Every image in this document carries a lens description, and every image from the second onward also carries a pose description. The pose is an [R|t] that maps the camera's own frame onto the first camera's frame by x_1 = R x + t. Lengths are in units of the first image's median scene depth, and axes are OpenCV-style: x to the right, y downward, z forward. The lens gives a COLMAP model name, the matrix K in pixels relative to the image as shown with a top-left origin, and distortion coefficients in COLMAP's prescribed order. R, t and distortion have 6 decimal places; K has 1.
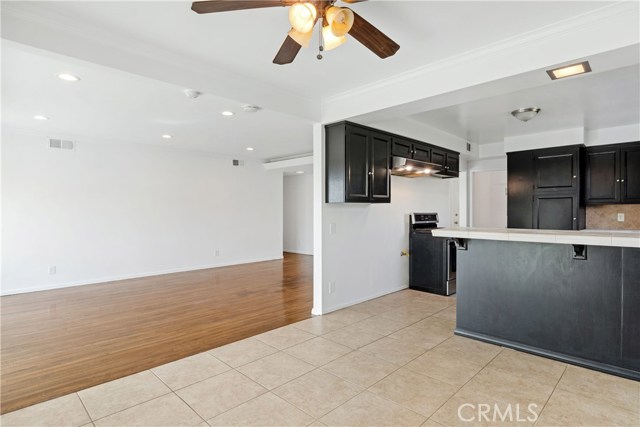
lens RADIAL K [[354.4, 0, 318.3], [0, 354.4, 211.3], [0, 0, 1]] dist [0.026412, 0.001359]
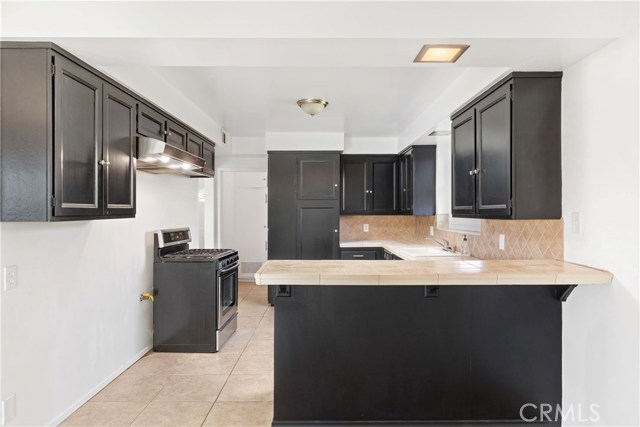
lens RADIAL K [[394.0, 0, 321.6], [0, 394.0, 210.0], [0, 0, 1]] dist [-0.002659, -0.000113]
pose [[0.693953, 0.000117, 0.720020, -0.039906], [0.000271, 1.000000, -0.000424, -0.033183], [-0.720020, 0.000490, 0.693953, 0.331074]]
